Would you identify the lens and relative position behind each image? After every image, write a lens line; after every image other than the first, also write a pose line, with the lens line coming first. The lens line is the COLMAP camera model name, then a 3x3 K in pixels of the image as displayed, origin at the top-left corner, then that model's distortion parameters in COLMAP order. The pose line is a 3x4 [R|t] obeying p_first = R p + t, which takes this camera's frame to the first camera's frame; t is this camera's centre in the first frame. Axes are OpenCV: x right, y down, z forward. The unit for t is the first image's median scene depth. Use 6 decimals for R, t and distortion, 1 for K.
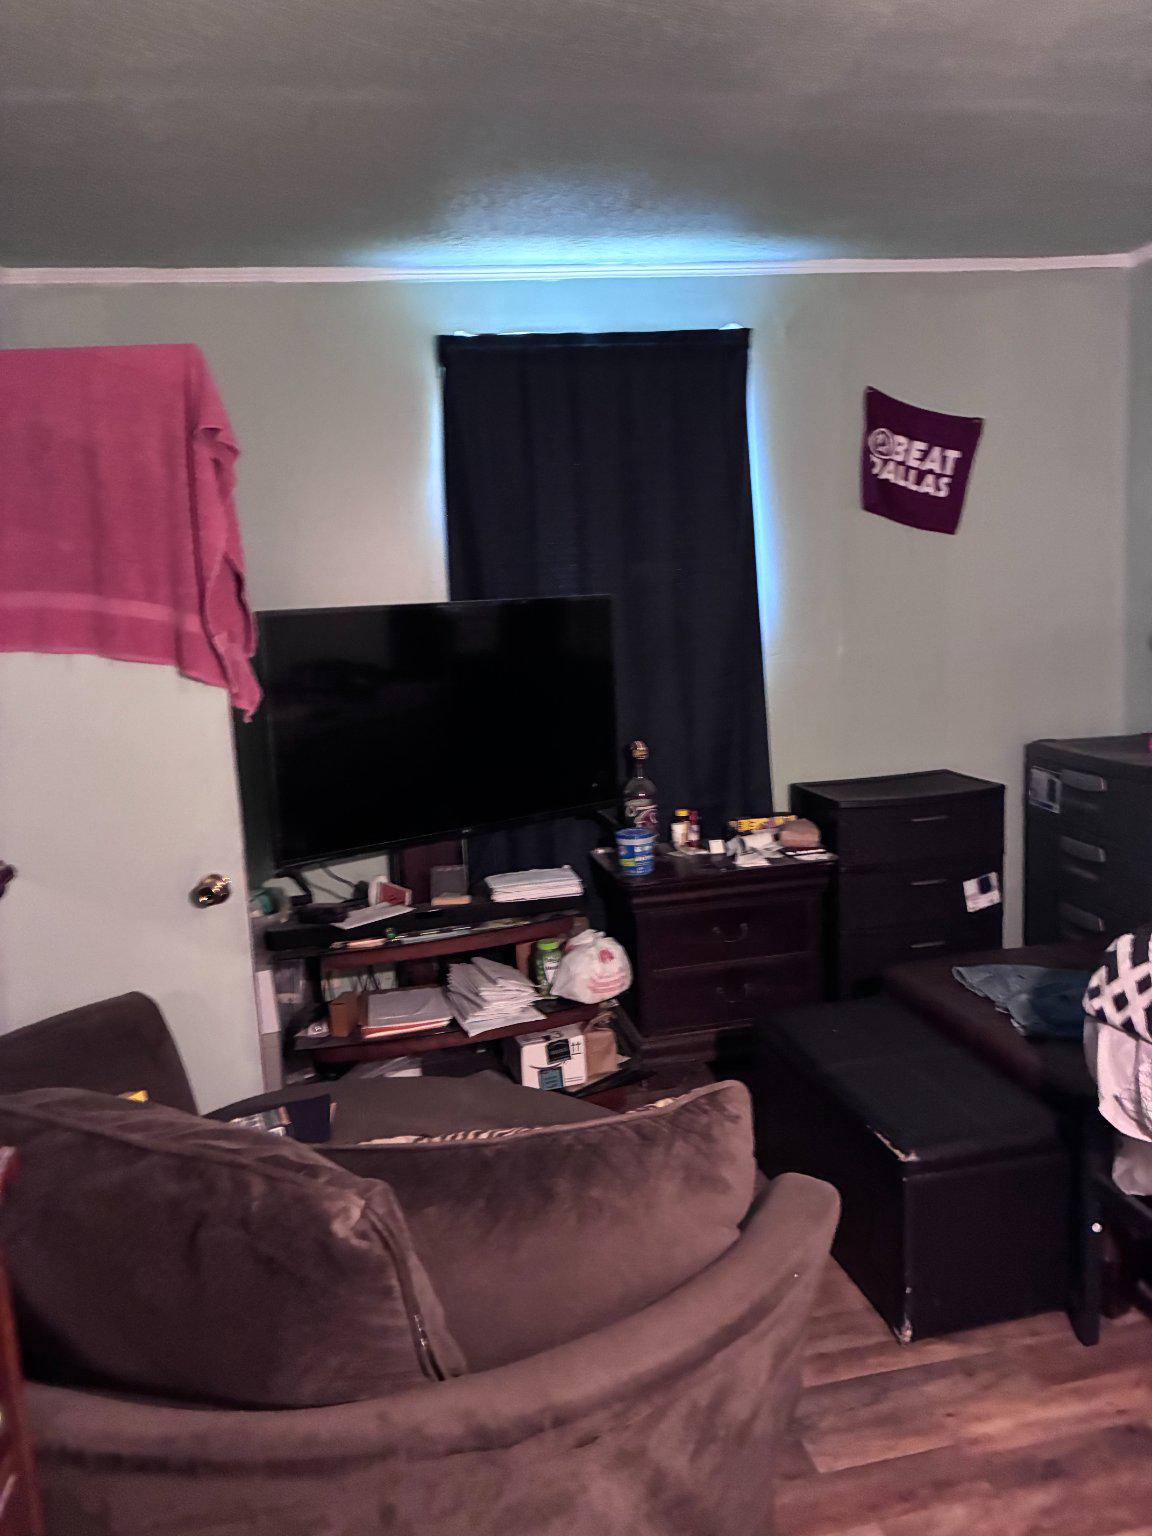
lens RADIAL K [[1159.4, 0, 569.5], [0, 1159.4, 762.3], [0, 0, 1]] dist [0.038661, -0.052772]
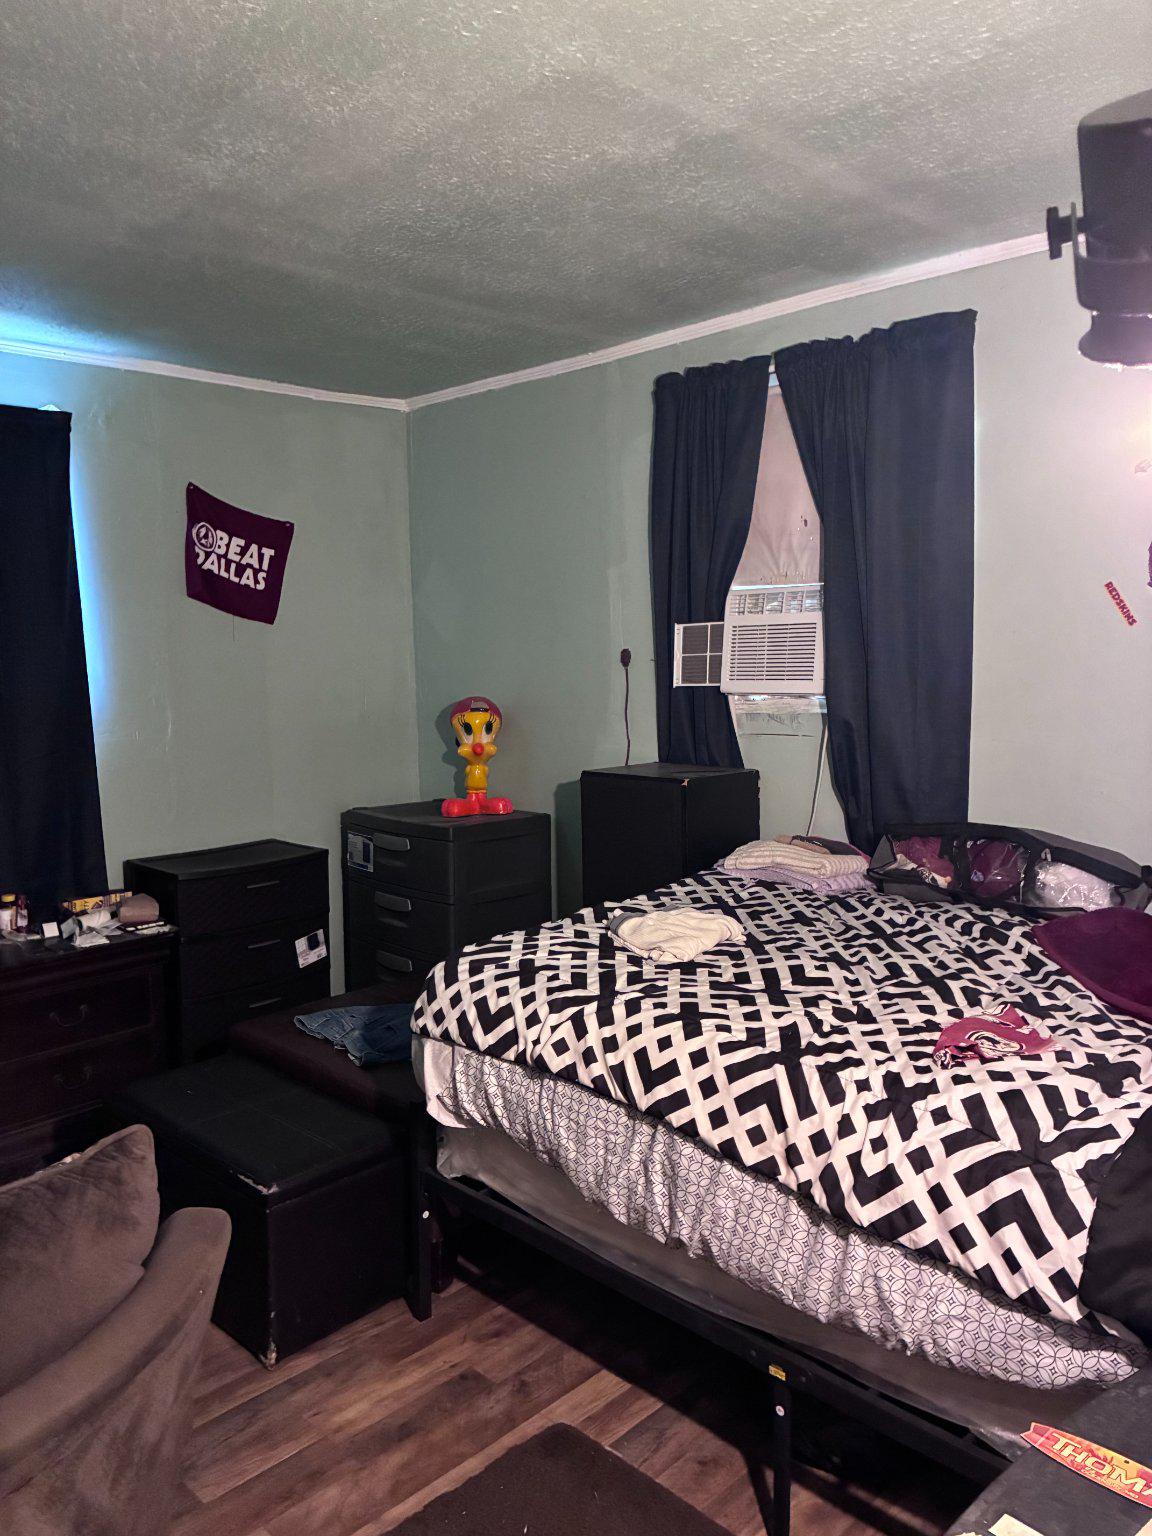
lens RADIAL K [[1159.4, 0, 577.8], [0, 1159.4, 766.6], [0, 0, 1]] dist [0.038661, -0.052772]
pose [[0.829178, -0.016101, 0.558753, -0.072988], [0.050210, 0.997690, -0.045762, 0.004740], [-0.556725, 0.066000, 0.828071, -0.094819]]
